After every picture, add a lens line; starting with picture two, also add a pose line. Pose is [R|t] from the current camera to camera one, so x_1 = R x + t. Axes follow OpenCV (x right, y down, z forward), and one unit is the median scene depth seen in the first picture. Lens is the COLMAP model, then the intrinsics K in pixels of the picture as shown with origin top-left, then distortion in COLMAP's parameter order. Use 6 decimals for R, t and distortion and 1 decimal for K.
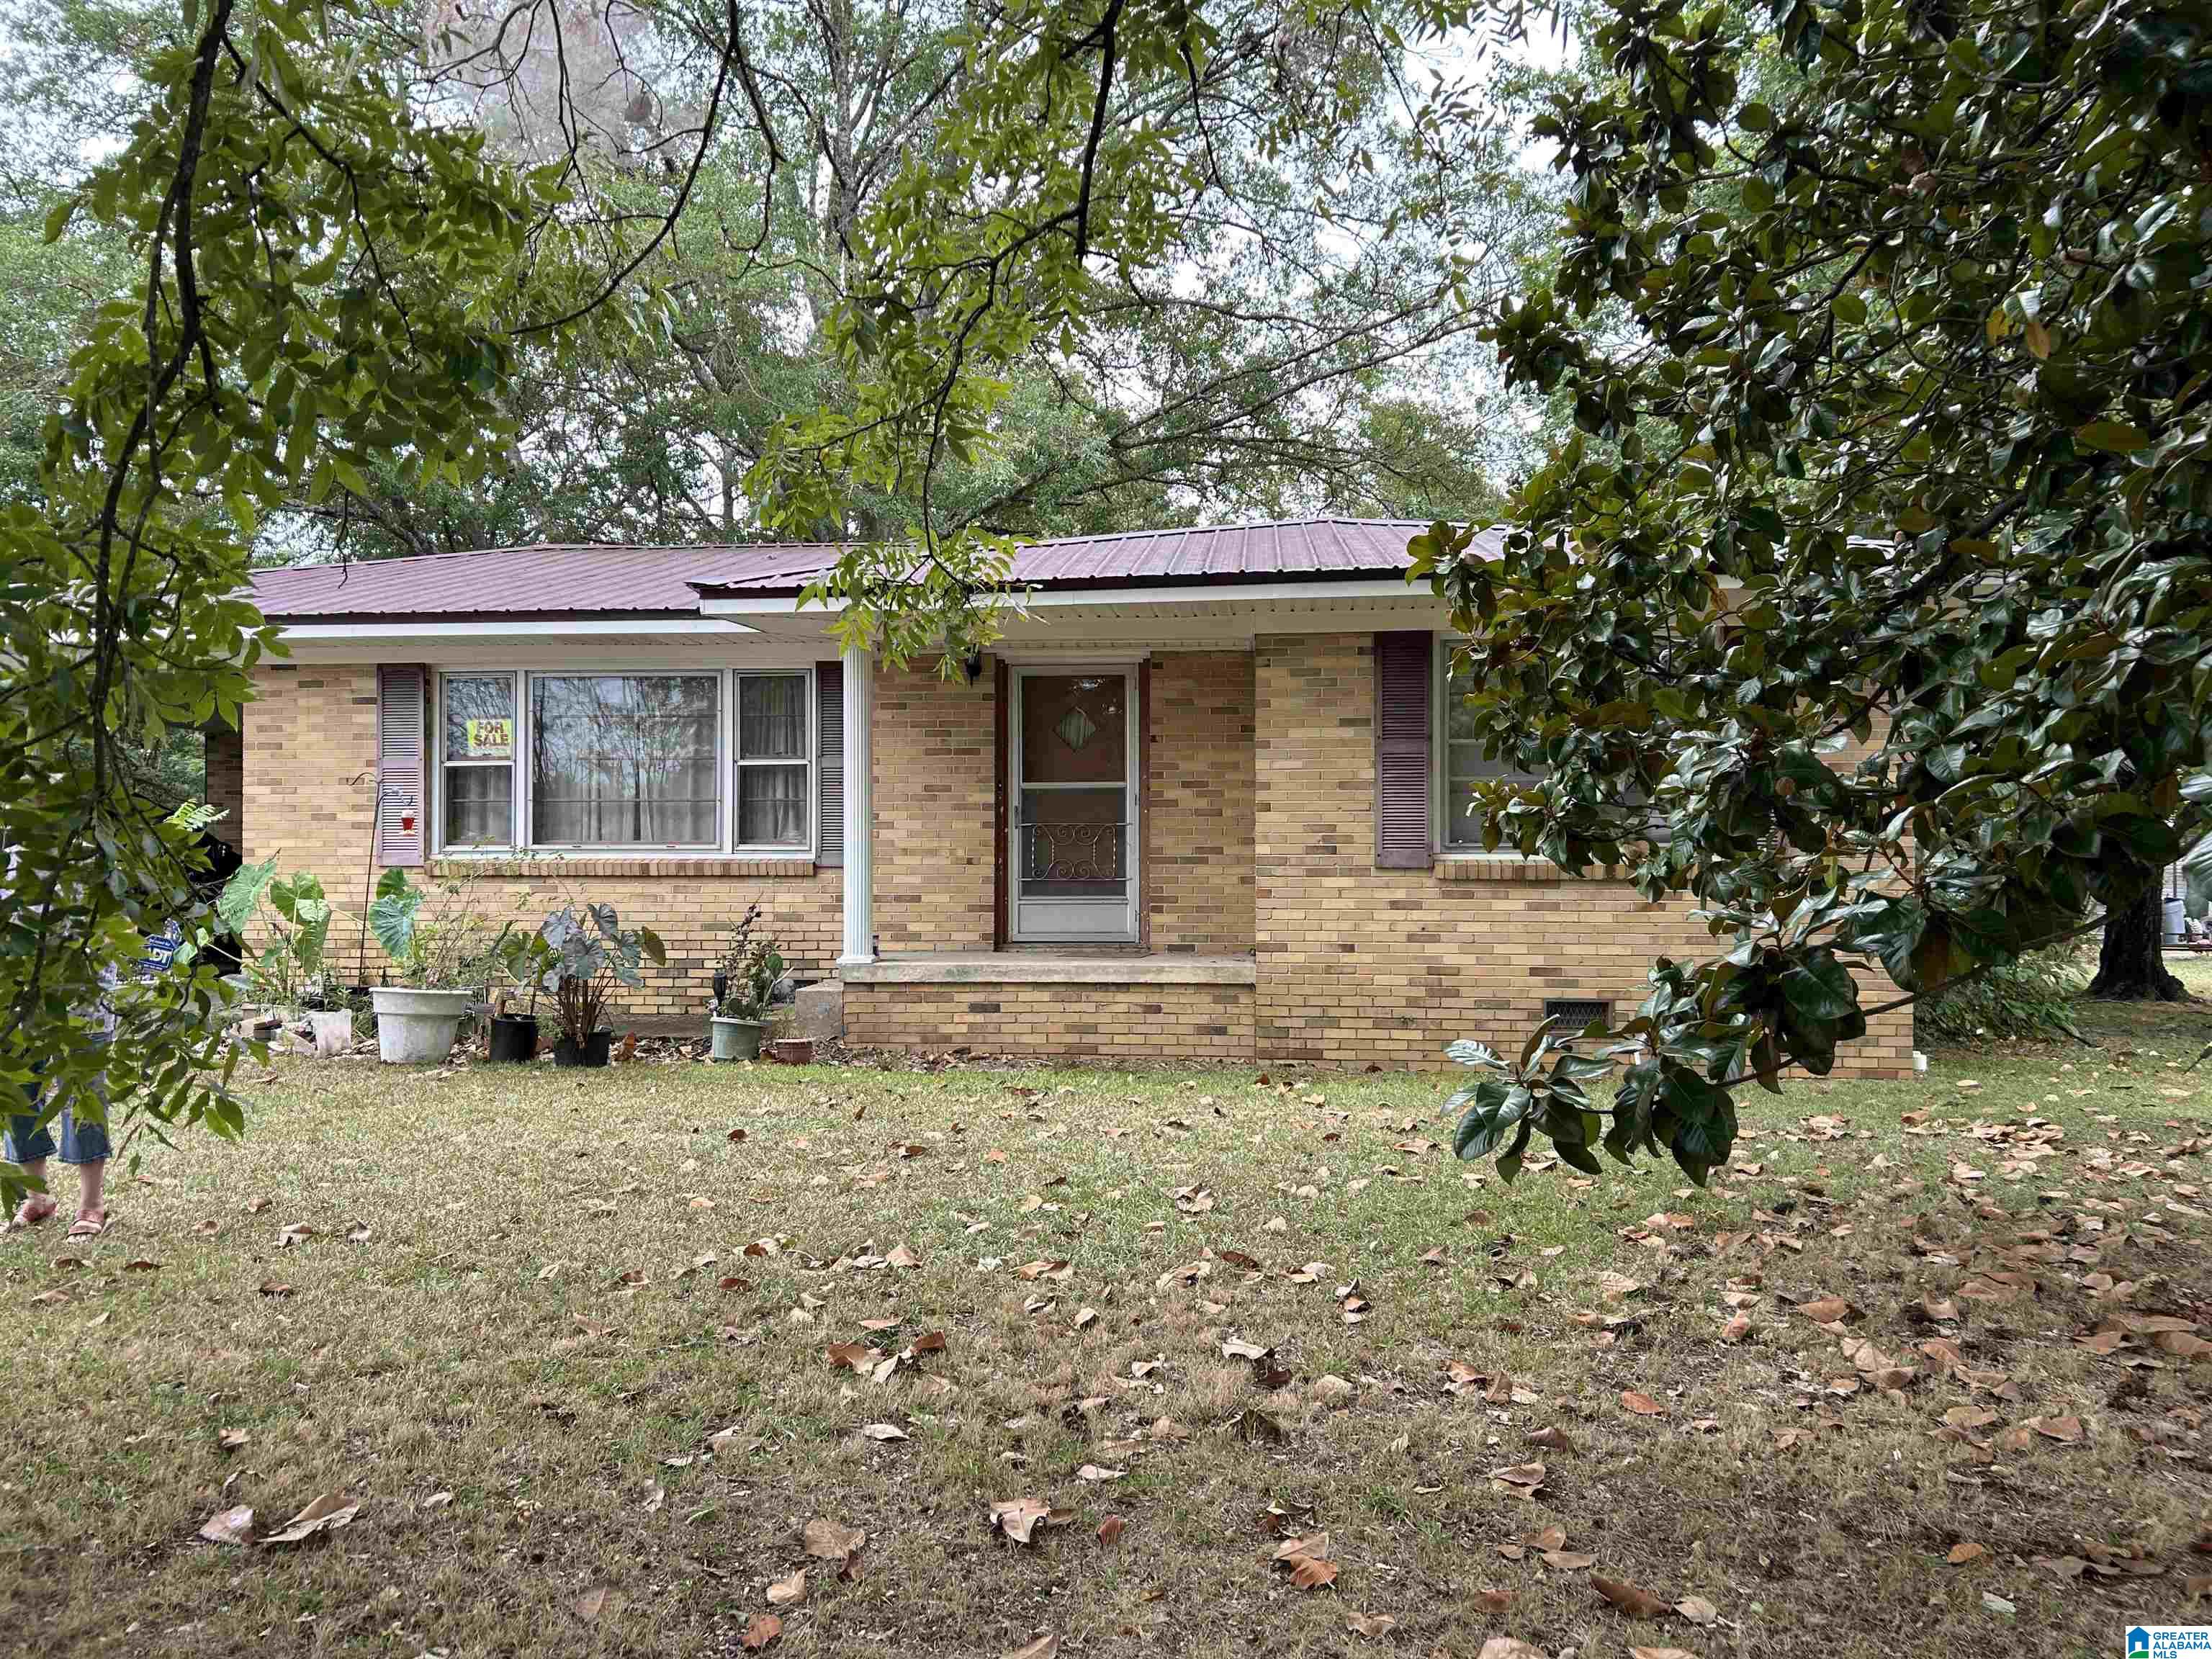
lens RADIAL K [[1694.6, 0, 1106.0], [0, 1694.6, 829.5], [0, 0, 1]] dist [-0.003762, -0.001199]
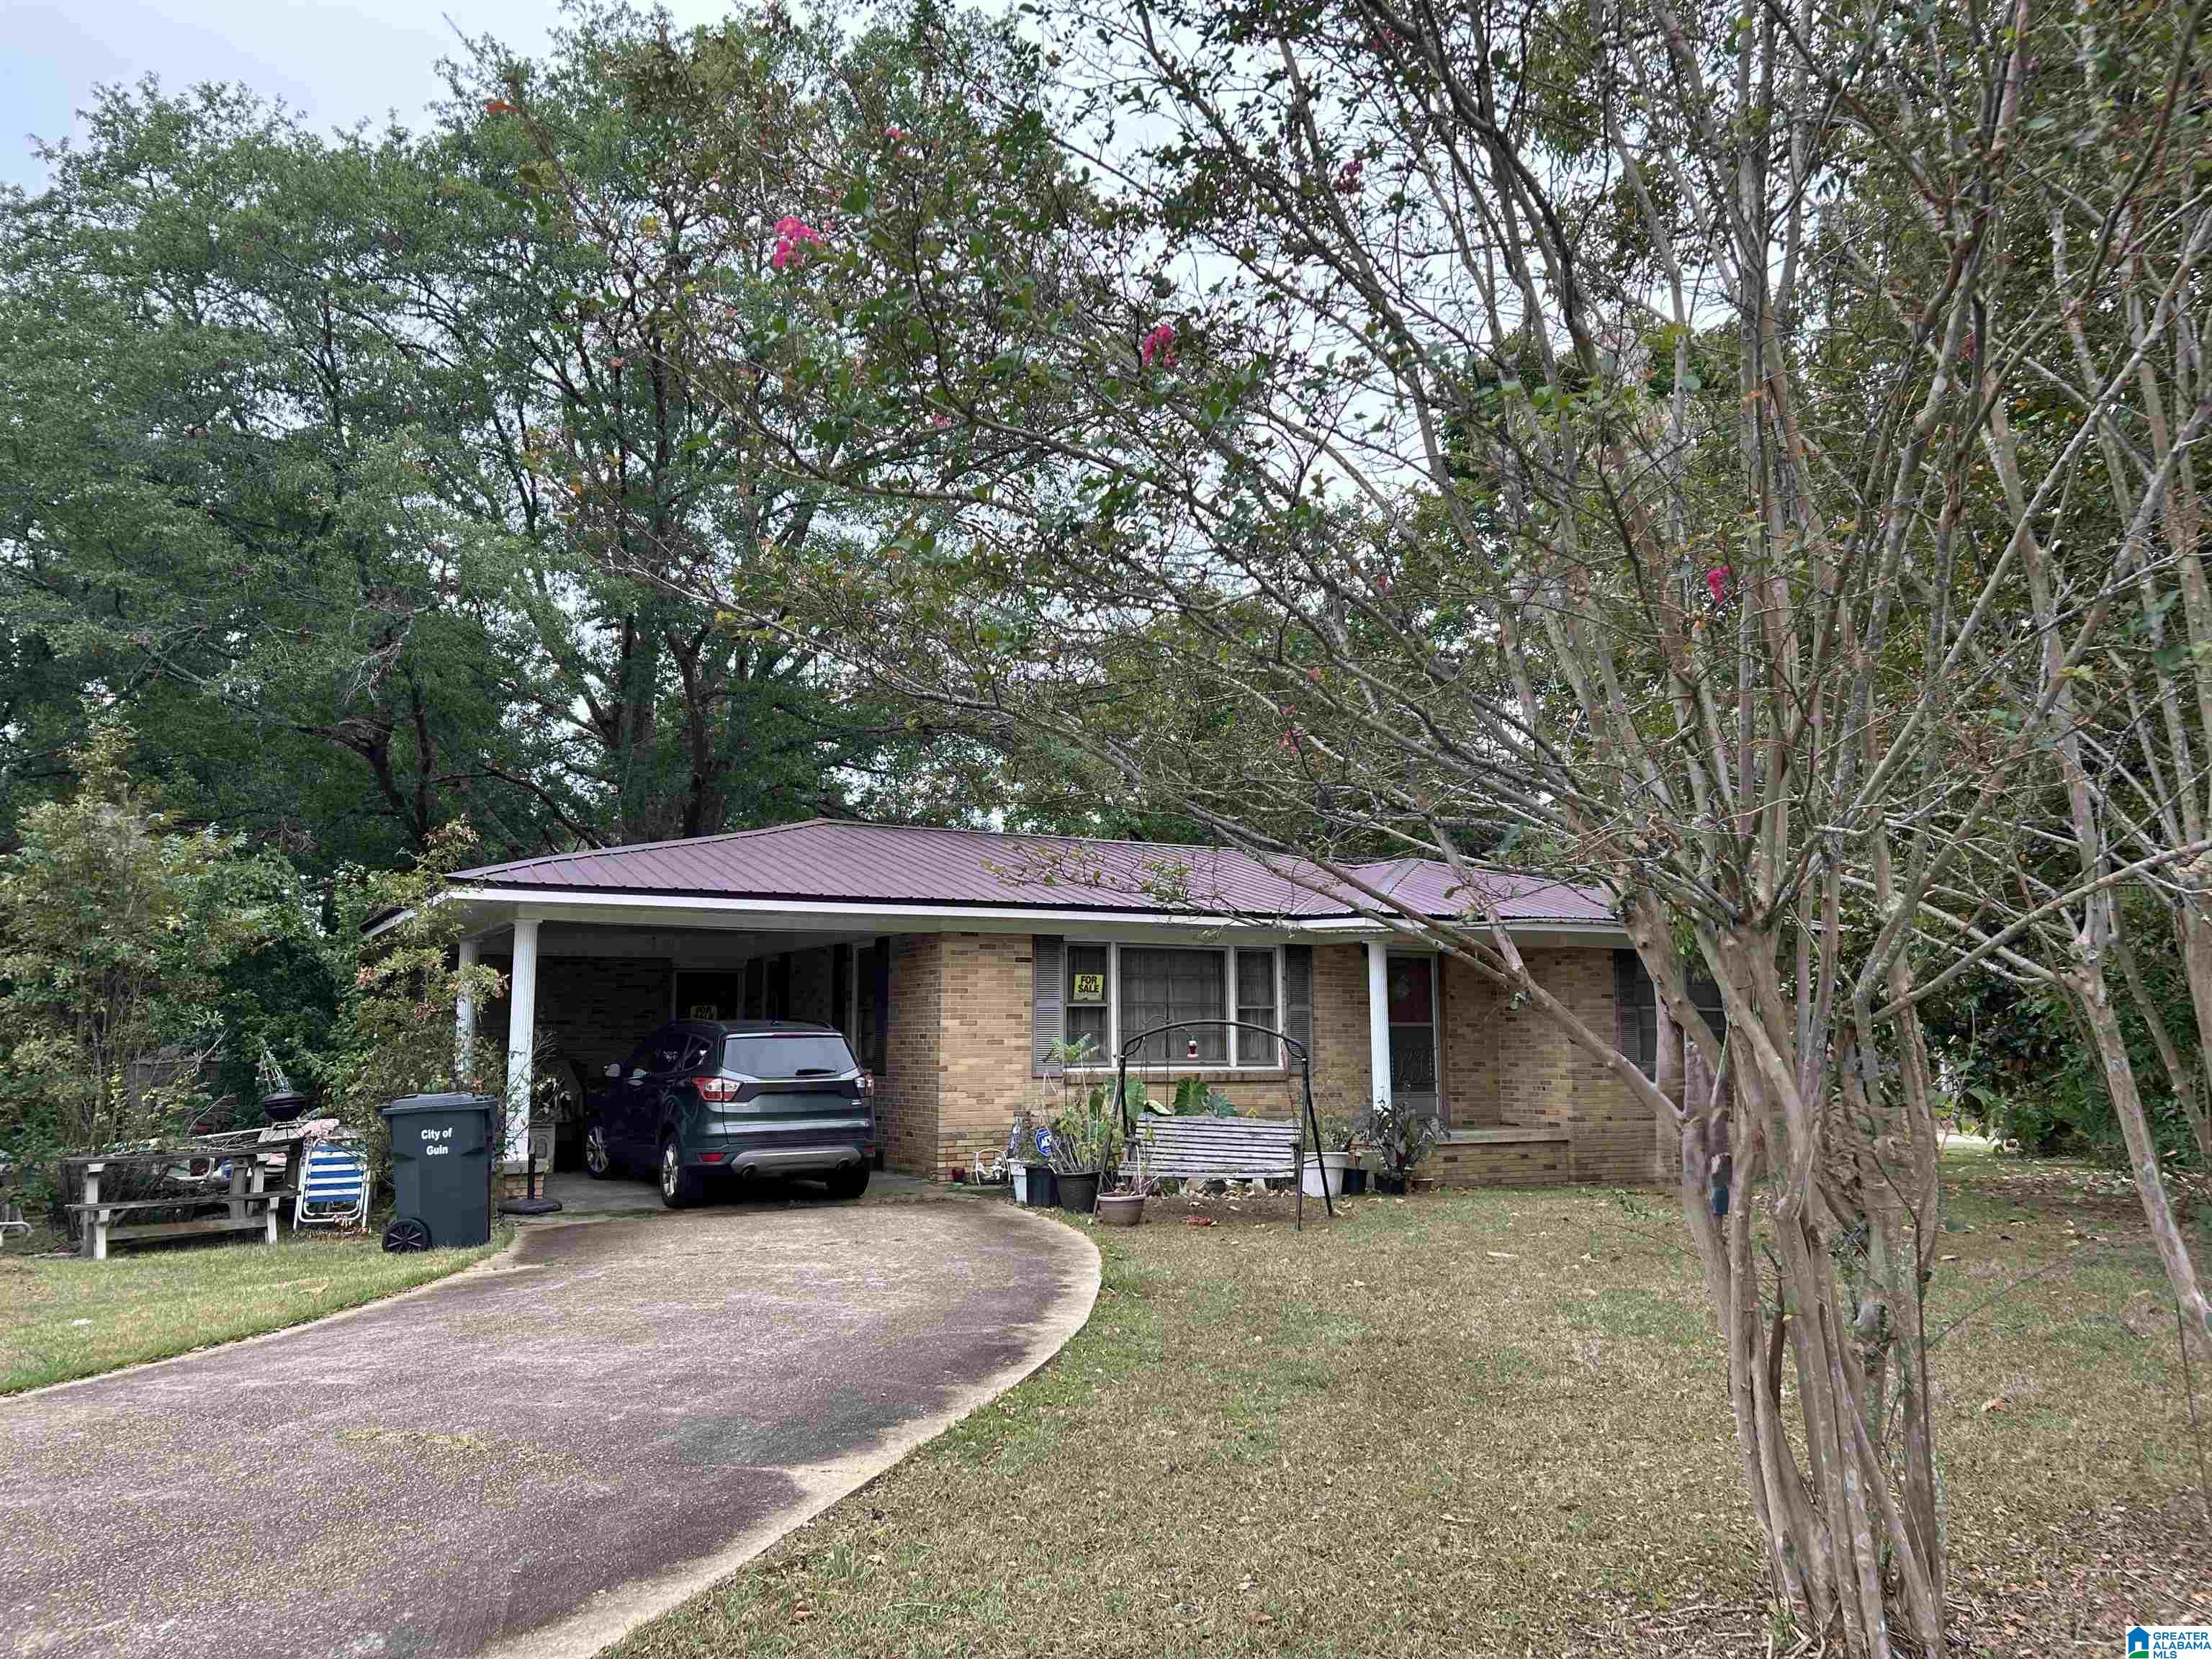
lens RADIAL K [[1694.6, 0, 1106.0], [0, 1694.6, 829.5], [0, 0, 1]] dist [-0.003762, -0.001199]
pose [[0.818970, 0.077892, 0.568525, -1.214901], [-0.017550, 0.993681, -0.110860, -0.028309], [-0.573567, 0.080814, 0.815162, -0.213408]]
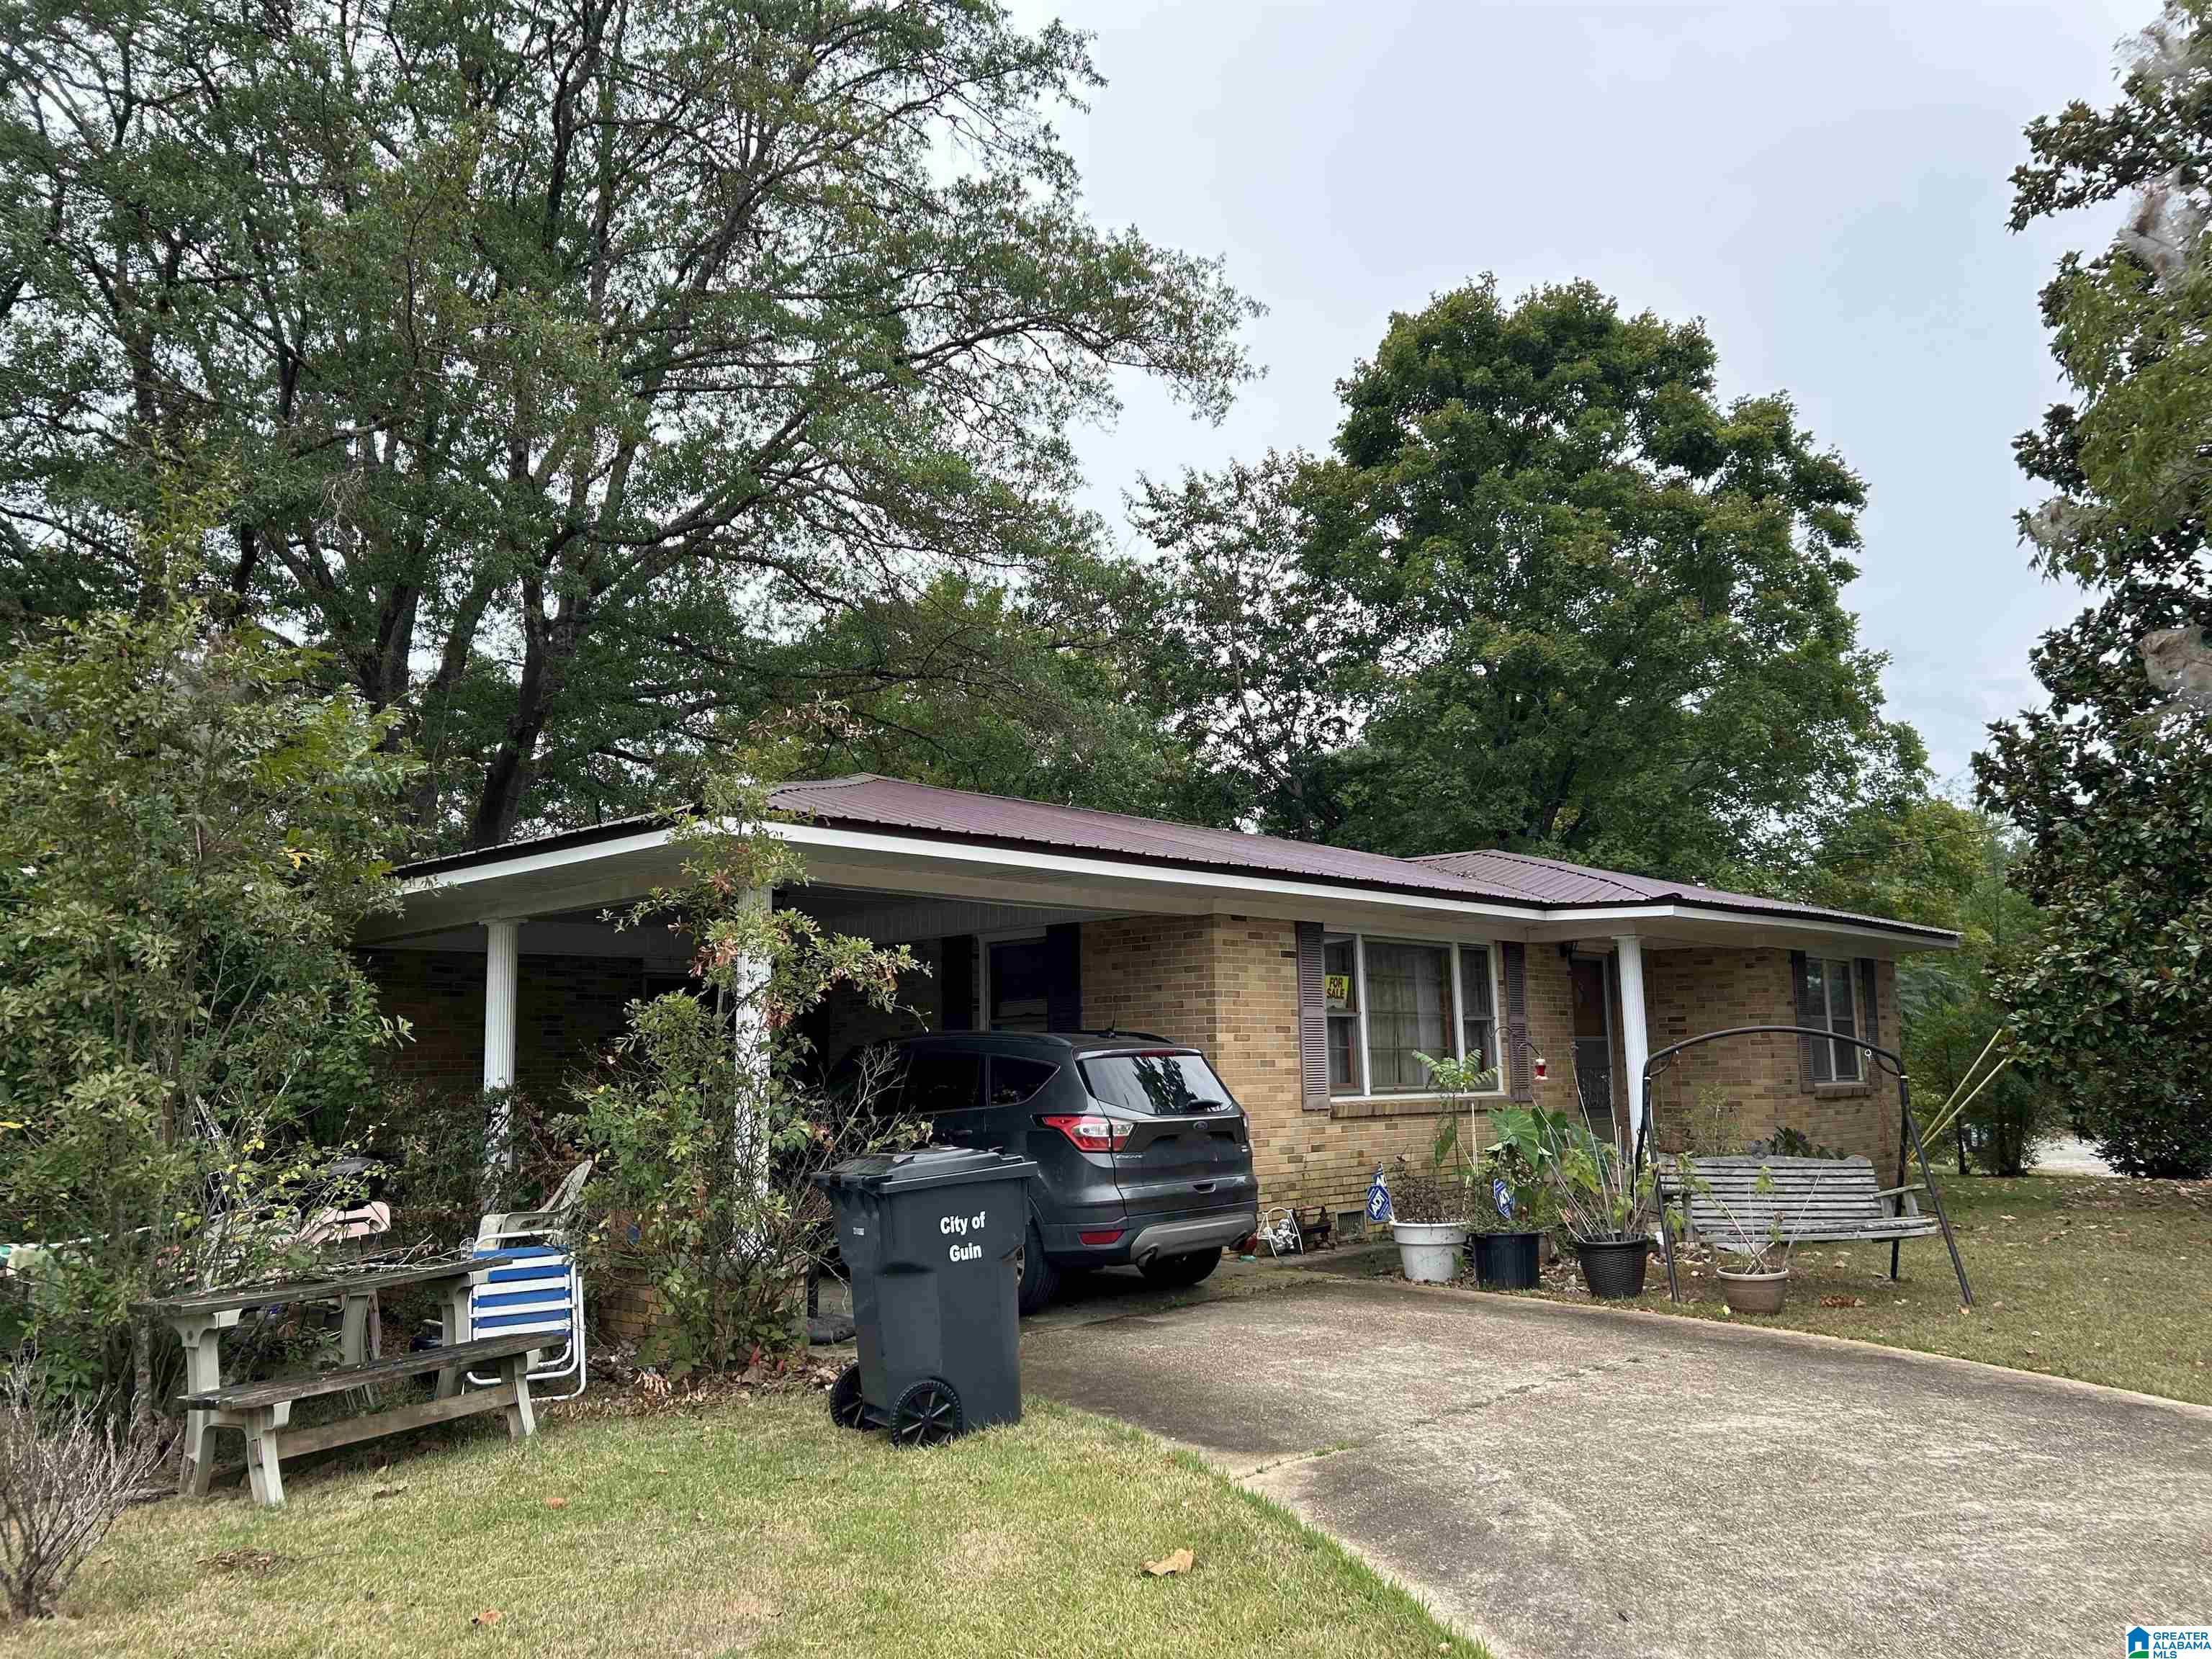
lens RADIAL K [[1694.6, 0, 1106.0], [0, 1694.6, 829.5], [0, 0, 1]] dist [-0.003762, -0.001199]
pose [[0.644788, 0.104047, 0.757247, -1.352021], [0.002374, 0.990414, -0.138107, -0.006190], [-0.764358, 0.090848, 0.638361, 0.398725]]
